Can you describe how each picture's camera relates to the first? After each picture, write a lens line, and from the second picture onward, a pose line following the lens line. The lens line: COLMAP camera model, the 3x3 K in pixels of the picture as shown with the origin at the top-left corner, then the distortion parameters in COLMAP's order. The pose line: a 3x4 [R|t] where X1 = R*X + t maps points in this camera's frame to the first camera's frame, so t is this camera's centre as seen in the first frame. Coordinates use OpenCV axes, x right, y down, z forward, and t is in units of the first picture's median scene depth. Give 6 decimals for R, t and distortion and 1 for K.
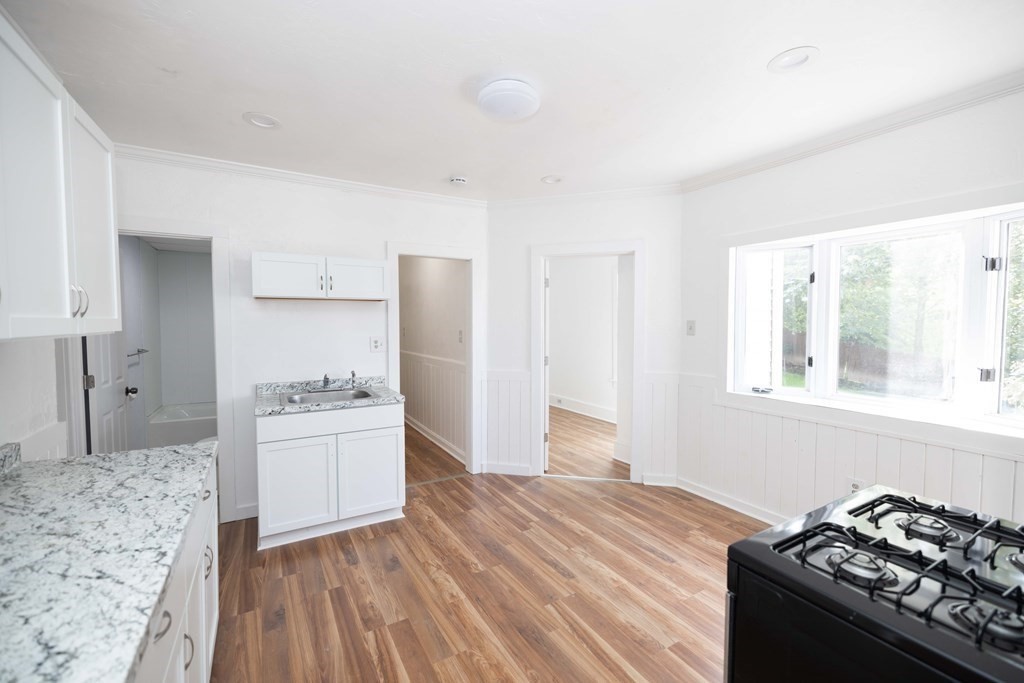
lens RADIAL K [[424.0, 0, 512.0], [0, 424.0, 341.5], [0, 0, 1]] dist [0.000554, -0.000140]
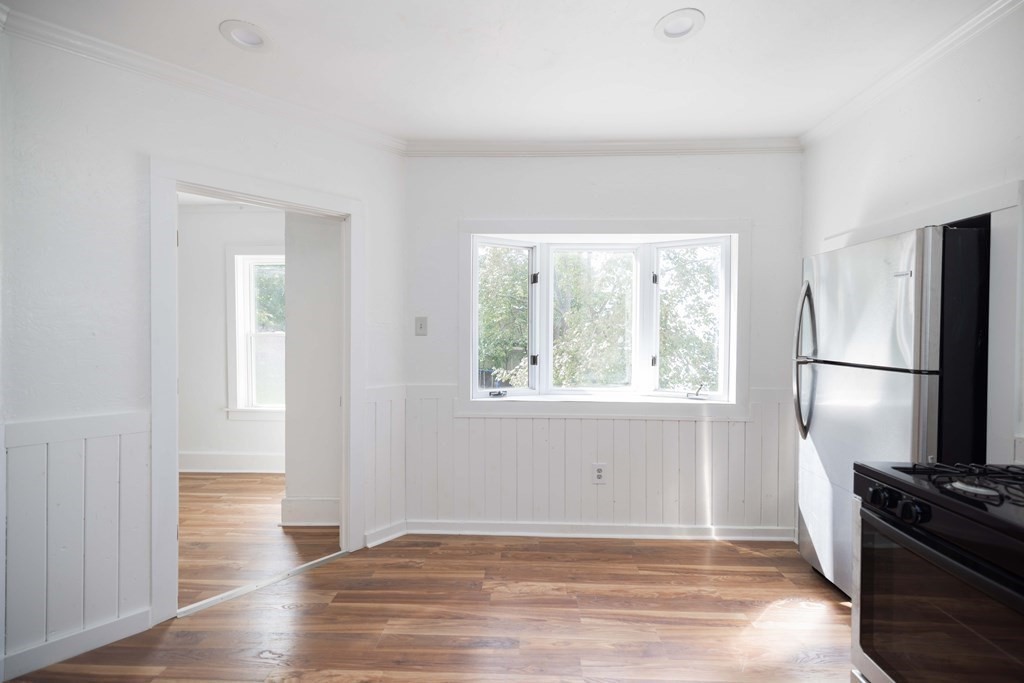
lens RADIAL K [[424.0, 0, 512.0], [0, 424.0, 341.5], [0, 0, 1]] dist [0.000554, -0.000140]
pose [[0.533629, -0.005026, 0.845703, -0.165211], [0.033926, 0.999305, -0.015468, 0.014546], [-0.845038, 0.036945, 0.533429, 0.437076]]
